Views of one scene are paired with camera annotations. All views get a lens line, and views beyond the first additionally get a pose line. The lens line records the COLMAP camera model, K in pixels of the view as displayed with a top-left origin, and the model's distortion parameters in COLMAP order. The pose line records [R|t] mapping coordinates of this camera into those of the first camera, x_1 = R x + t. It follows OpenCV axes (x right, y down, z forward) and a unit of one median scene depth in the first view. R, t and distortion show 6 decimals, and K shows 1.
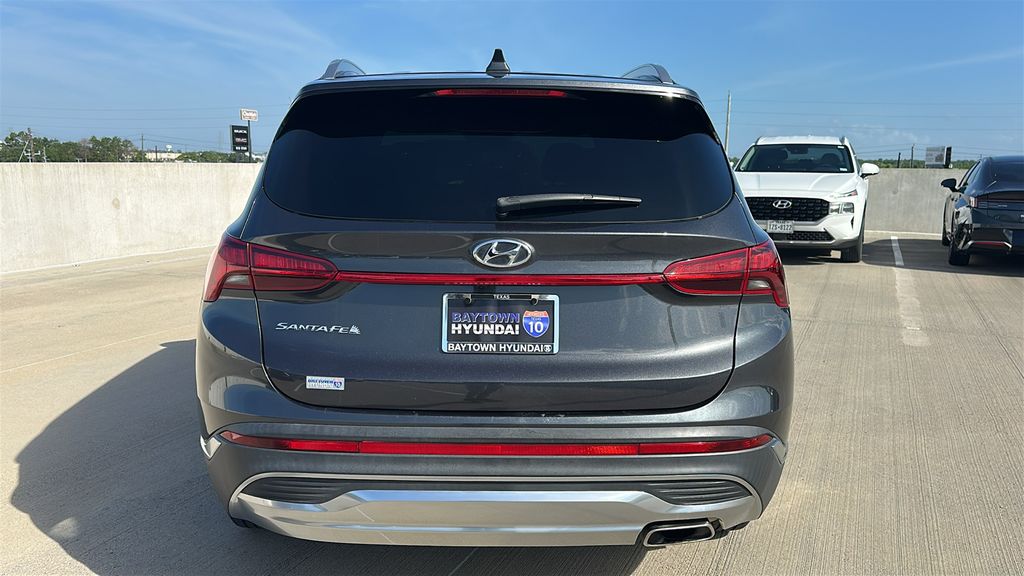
lens RADIAL K [[937.1, 0, 513.6], [0, 937.1, 288.8], [0, 0, 1]] dist [0.028984, -0.010800]
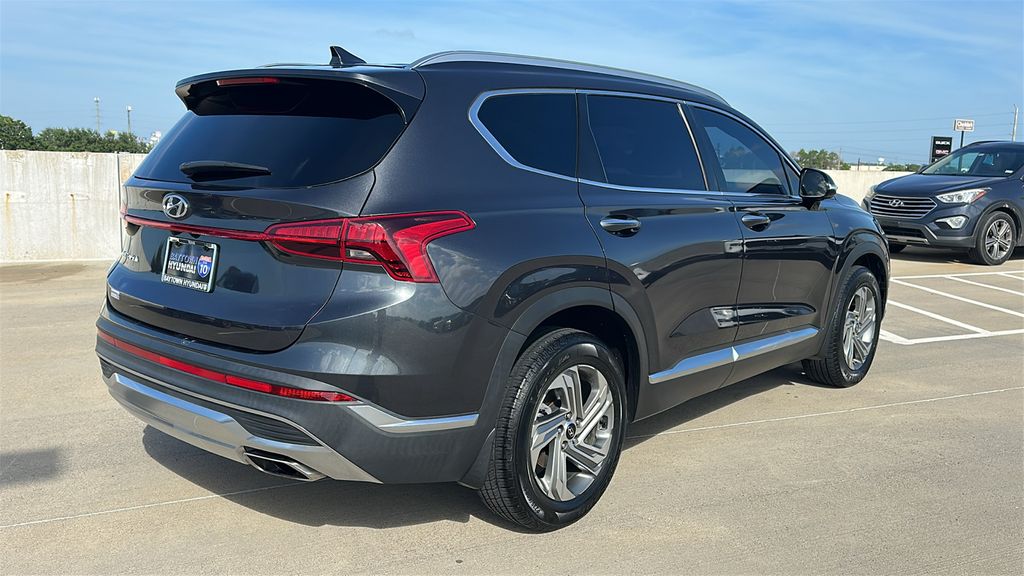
lens RADIAL K [[936.4, 0, 512.3], [0, 936.4, 290.2], [0, 0, 1]] dist [0.067770, -0.005221]
pose [[0.728865, 0.104894, -0.676574, 1.160426], [-0.114549, 0.992948, 0.030541, -0.016377], [0.675007, 0.055240, 0.735741, 0.357691]]
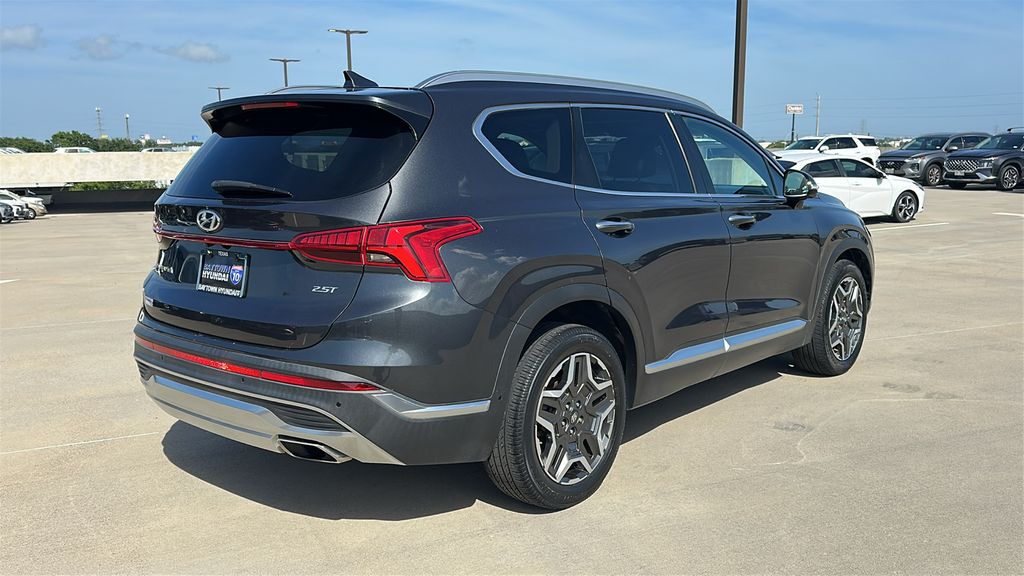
lens RADIAL K [[928.5, 0, 531.9], [0, 928.5, 289.5], [0, 0, 1]] dist [0.034607, 0.010225]
pose [[0.743672, 0.077666, -0.664018, 1.236384], [-0.085463, 0.996124, 0.020796, -0.005953], [0.663059, 0.041283, 0.747428, 0.272451]]
